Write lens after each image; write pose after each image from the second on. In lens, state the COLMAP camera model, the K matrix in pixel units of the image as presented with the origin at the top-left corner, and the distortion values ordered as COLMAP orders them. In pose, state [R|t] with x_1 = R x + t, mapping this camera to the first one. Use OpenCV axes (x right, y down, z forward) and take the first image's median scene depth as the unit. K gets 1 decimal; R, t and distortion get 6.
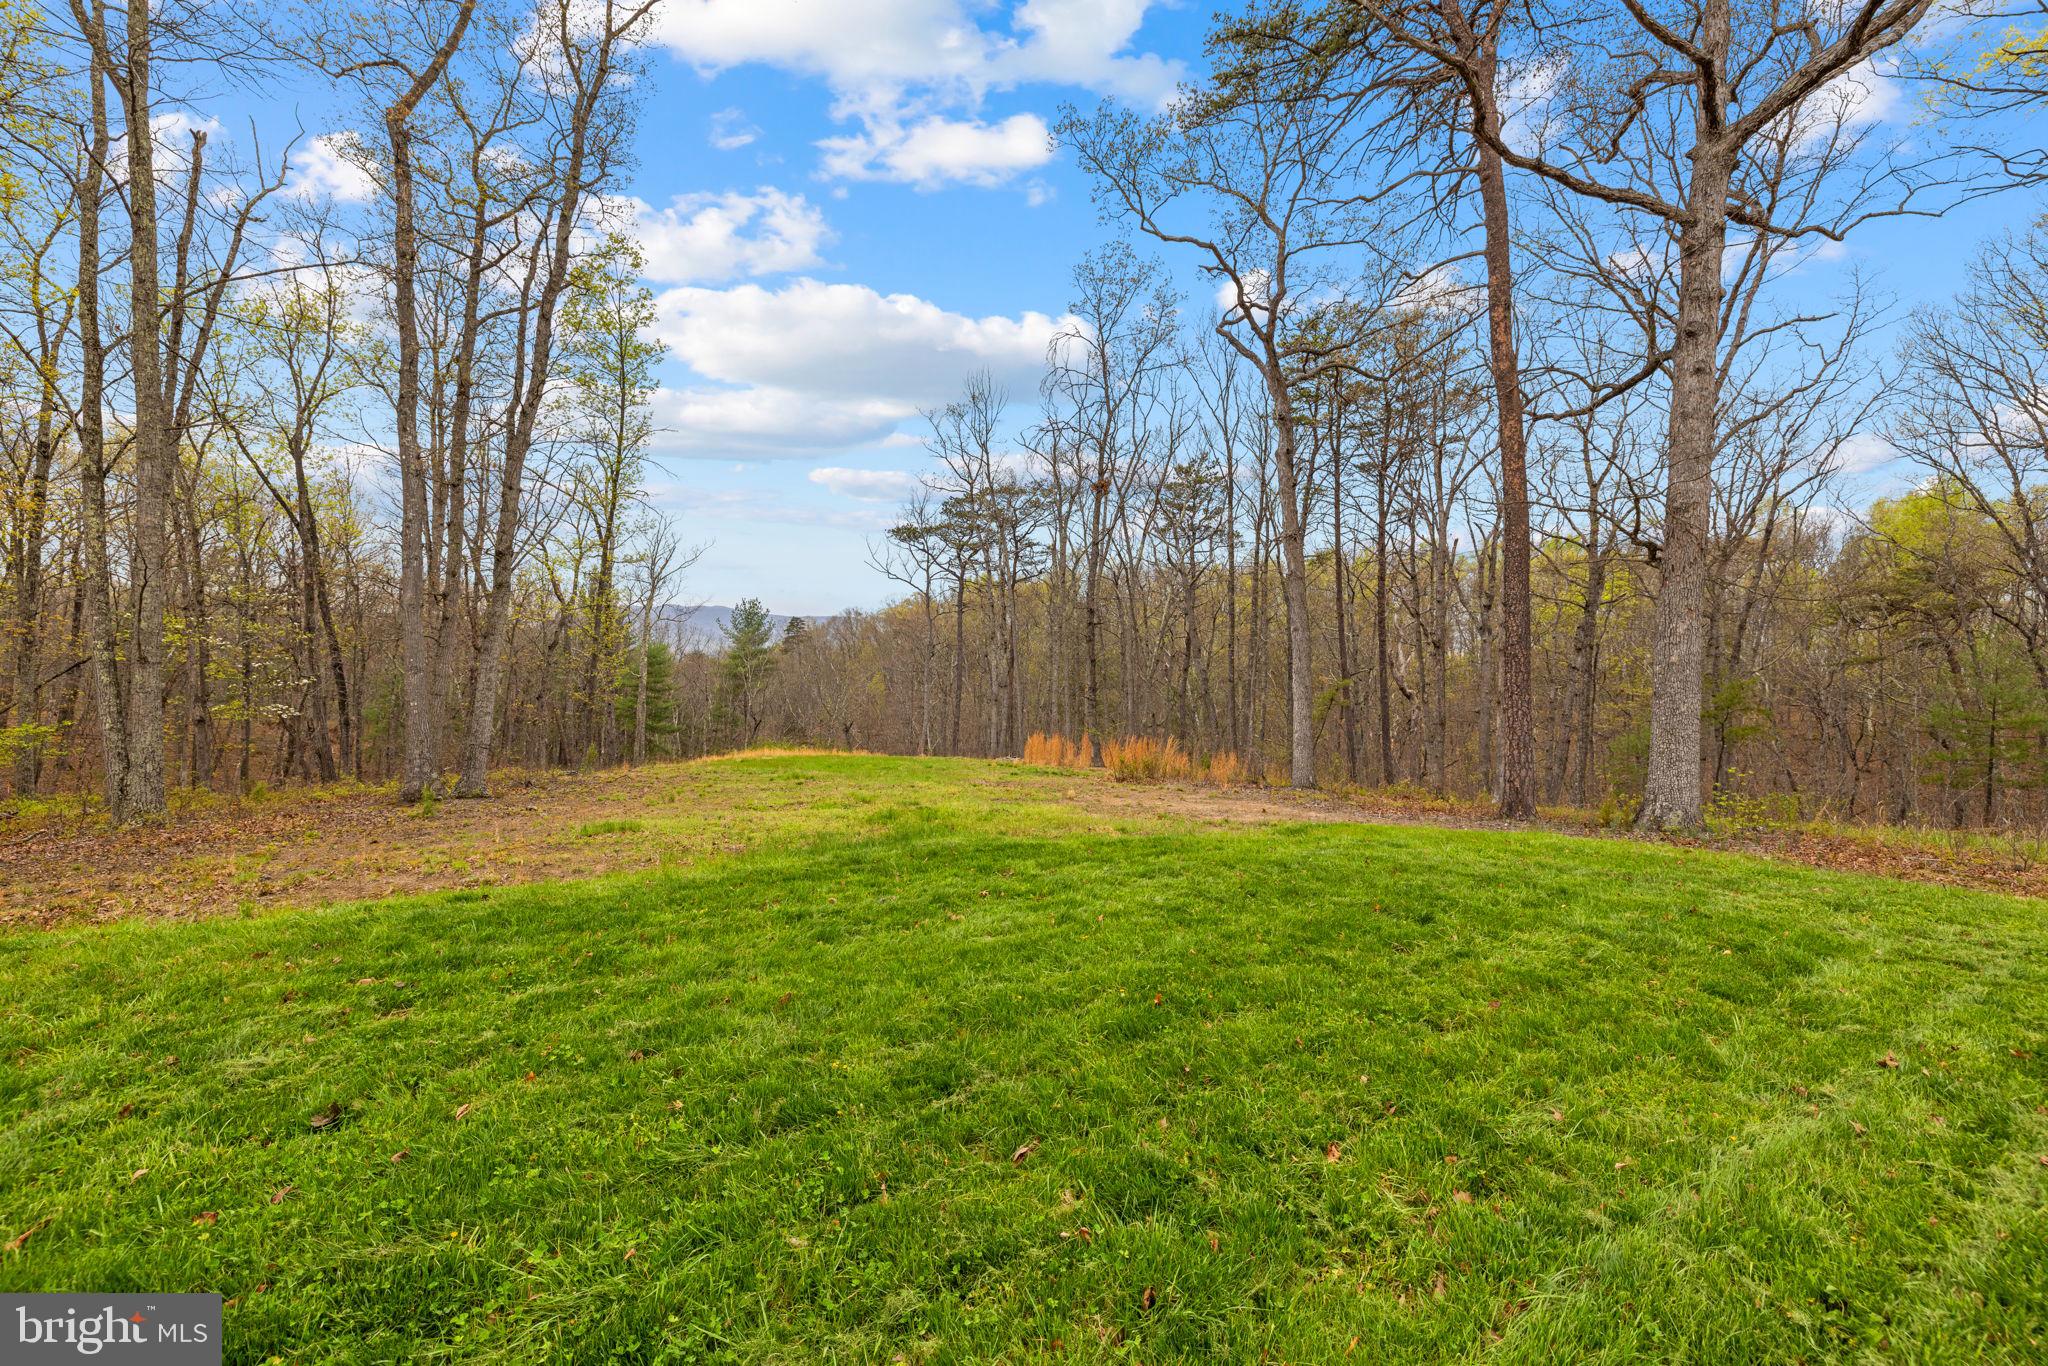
lens RADIAL K [[914.2, 0, 1023.2], [0, 914.2, 669.4], [0, 0, 1]] dist [-0.000640, -0.000186]
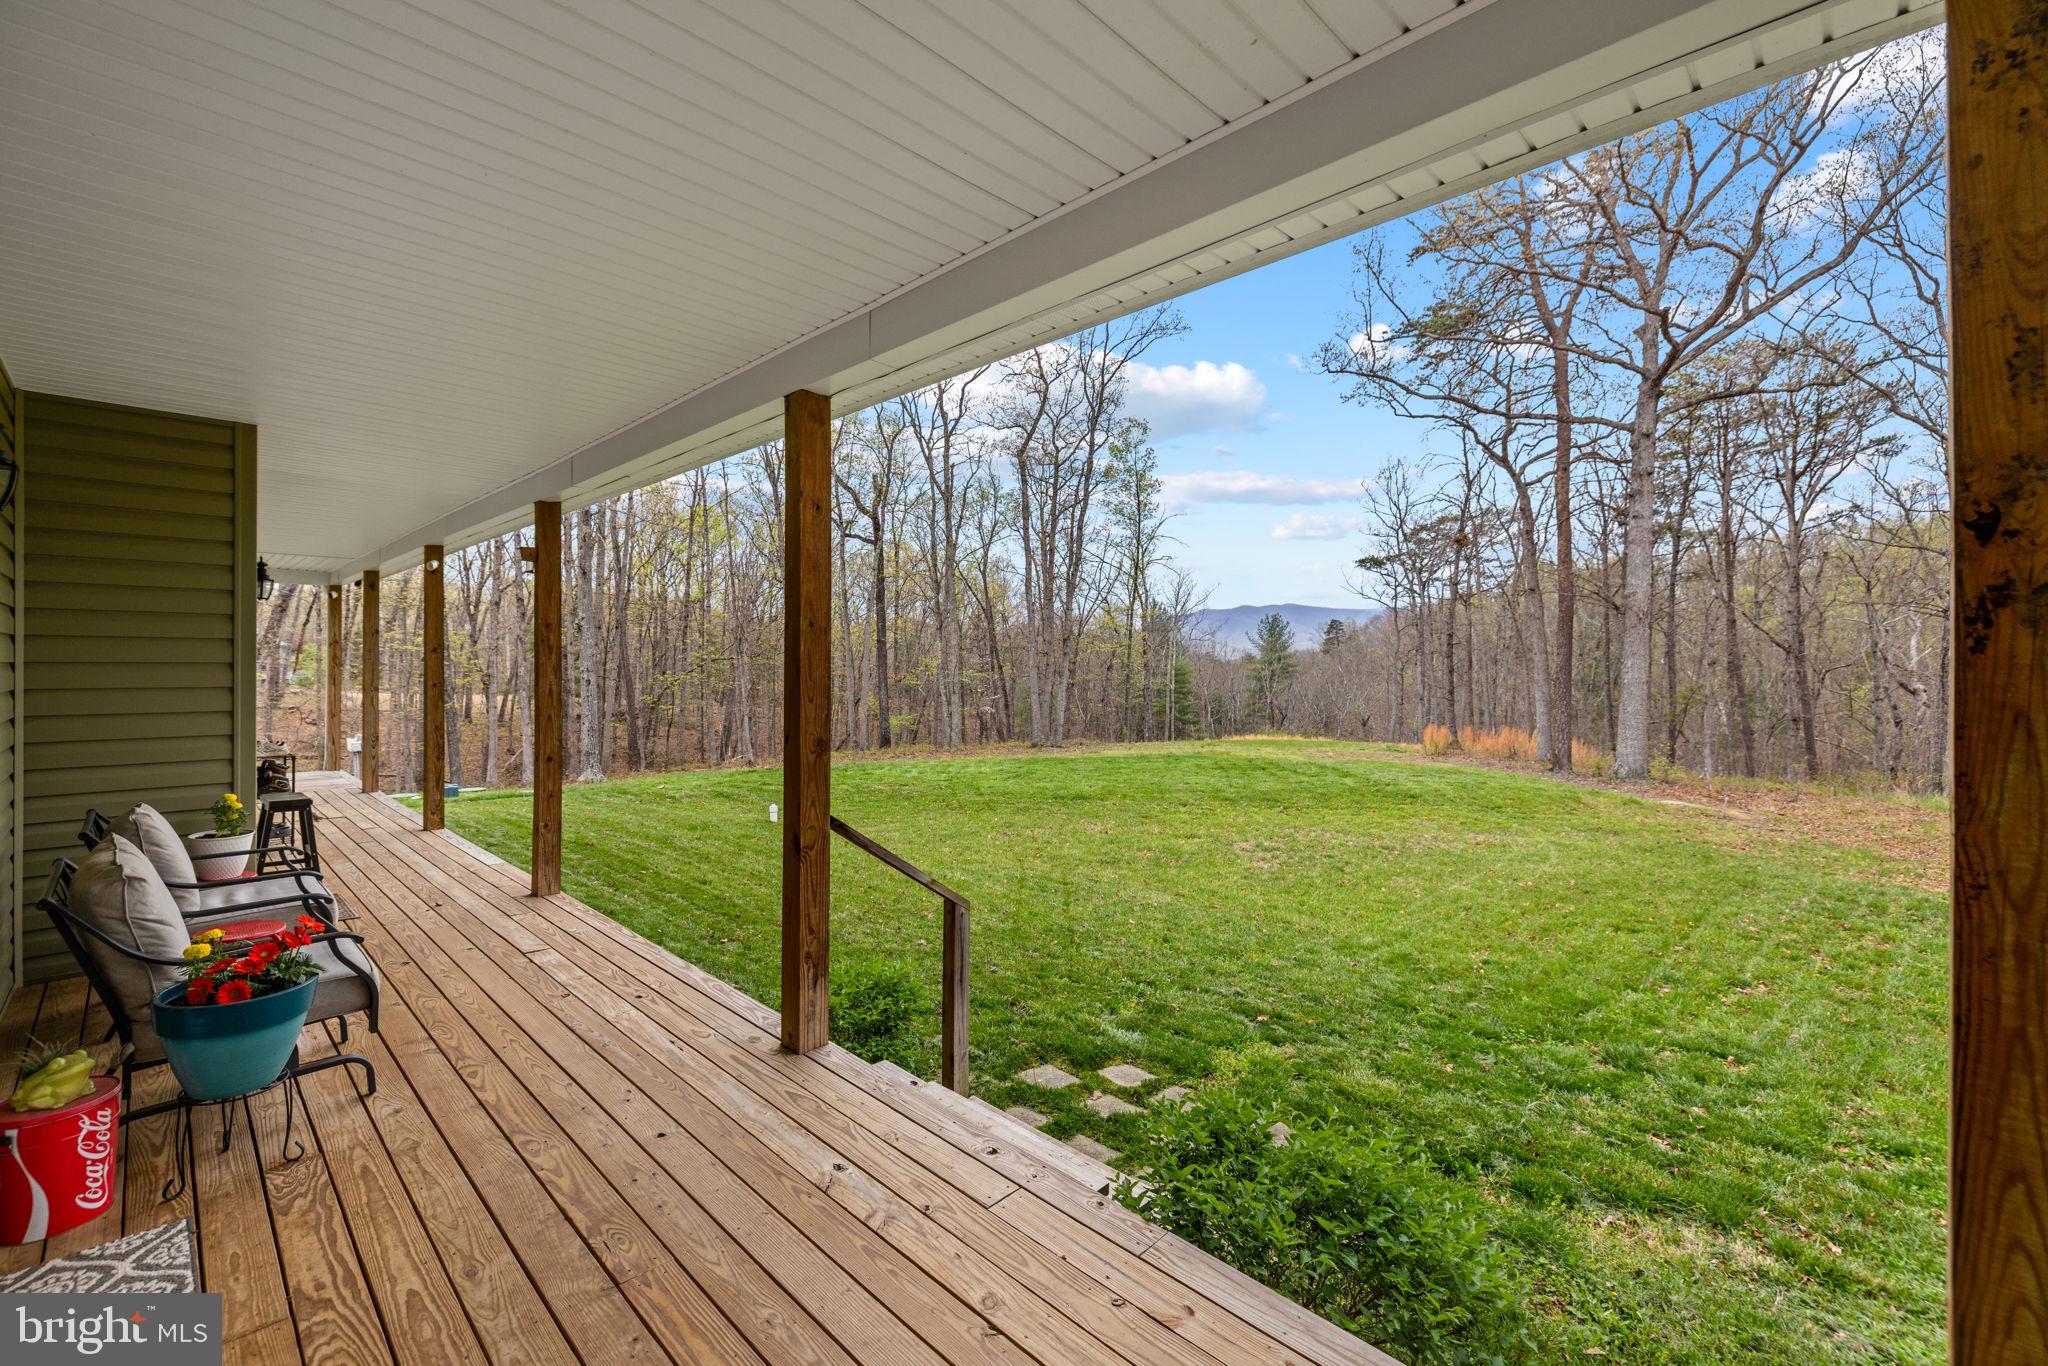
lens RADIAL K [[883.0, 0, 1003.3], [0, 883.0, 658.0], [0, 0, 1]] dist [-0.000844, -0.000177]
pose [[0.805570, -0.034044, -0.591522, 0.289389], [0.028746, 0.999418, -0.018371, -0.022653], [0.591803, -0.002205, 0.806079, -0.413312]]
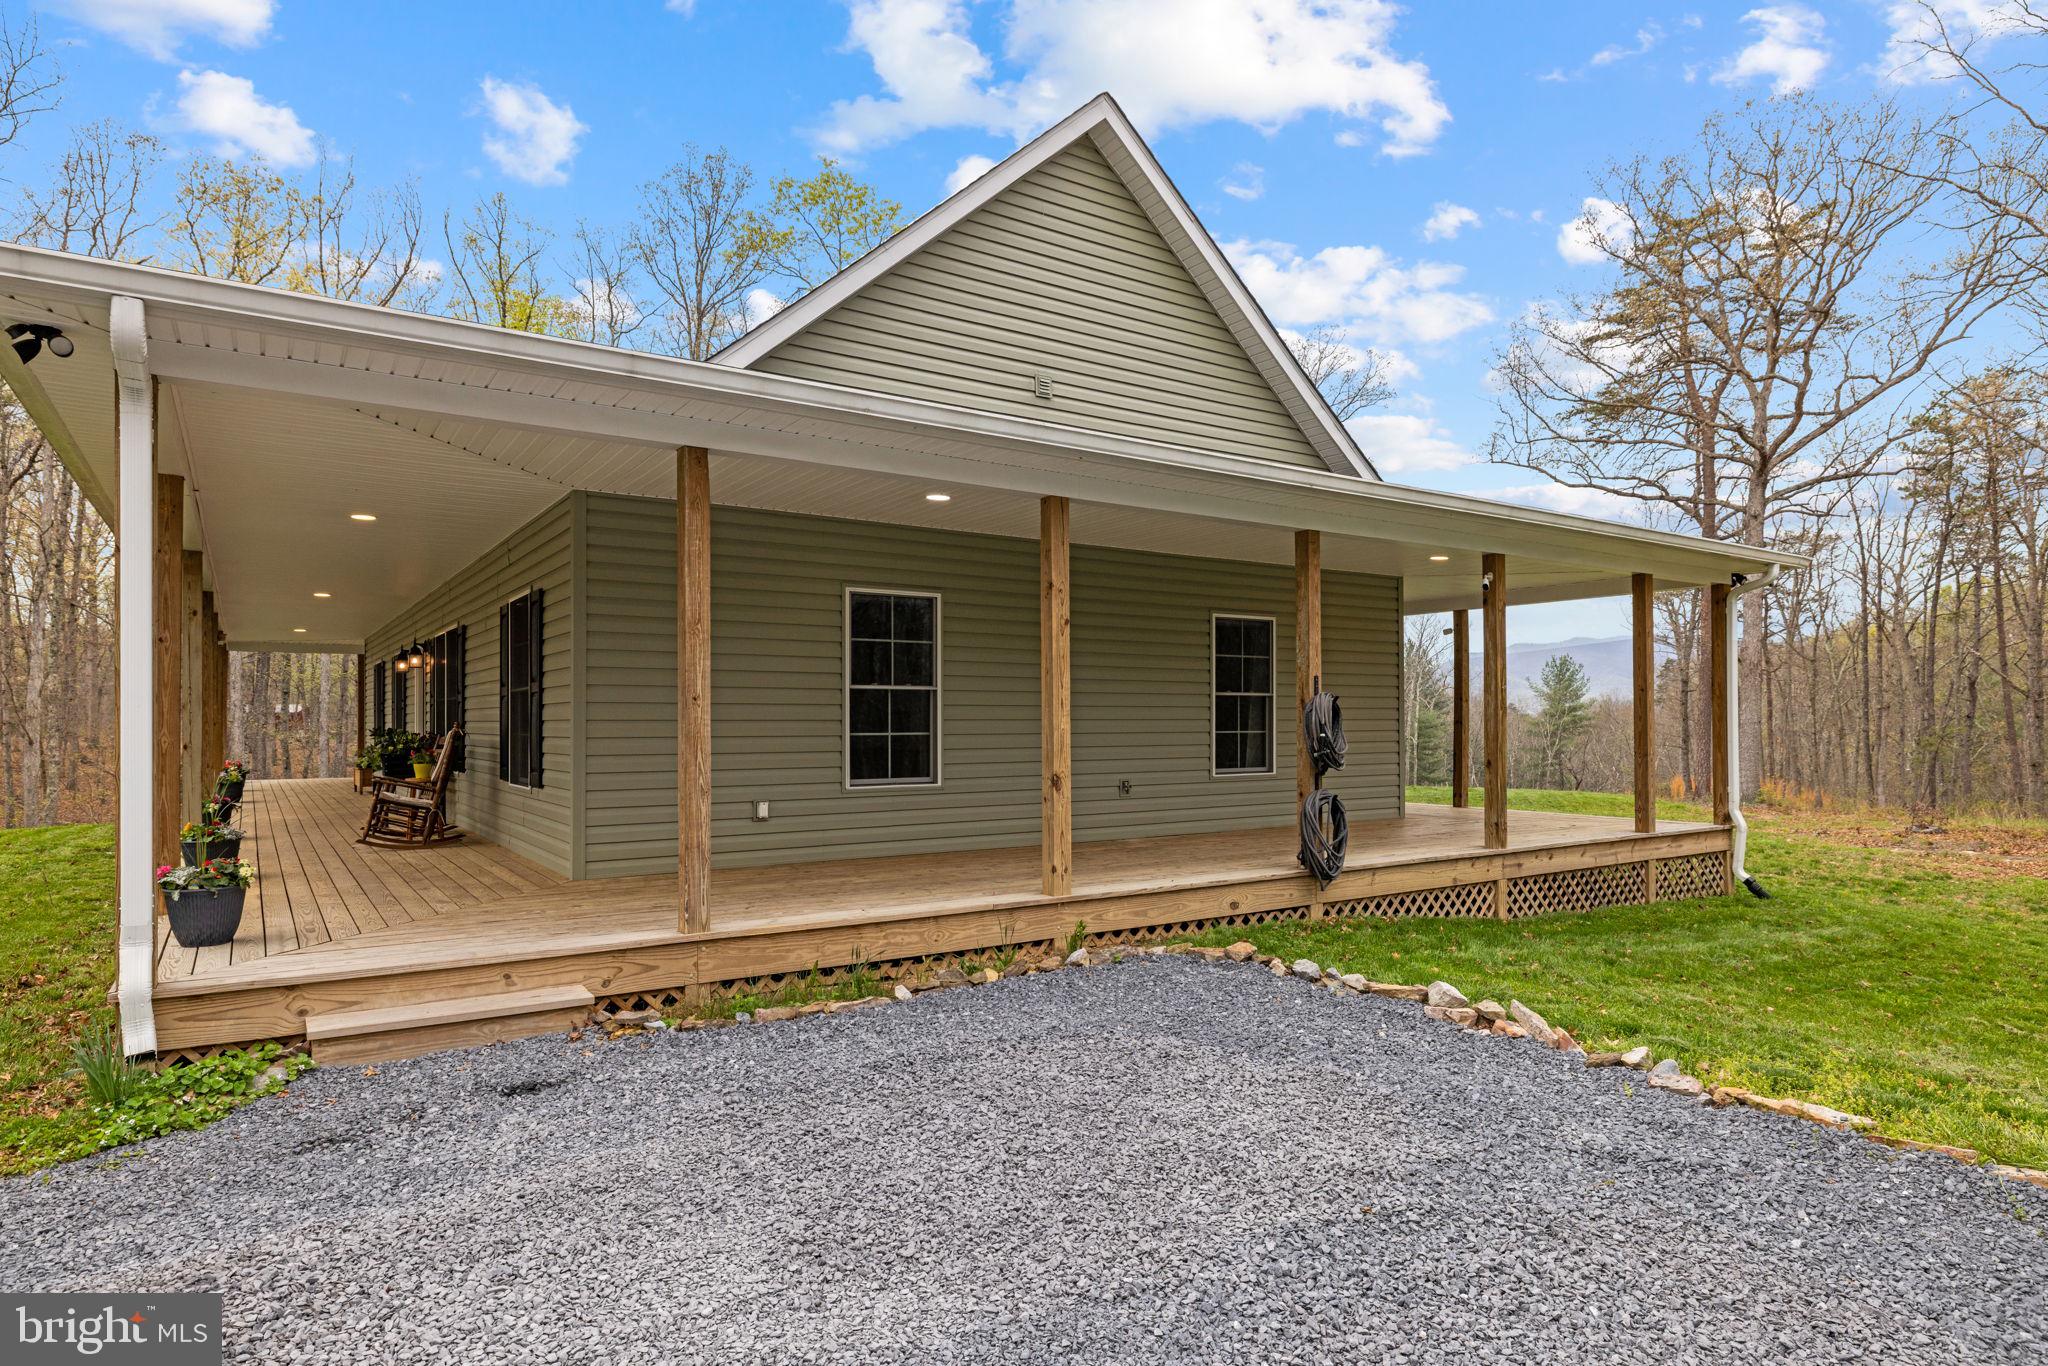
lens RADIAL K [[1158.2, 0, 1021.6], [0, 1158.2, 716.3], [0, 0, 1]] dist [0.000563, 0.001332]
pose [[0.687122, -0.037334, -0.725583, 0.578798], [0.030933, 0.999277, -0.022122, -0.006046], [0.725884, -0.007244, 0.687779, -0.777712]]
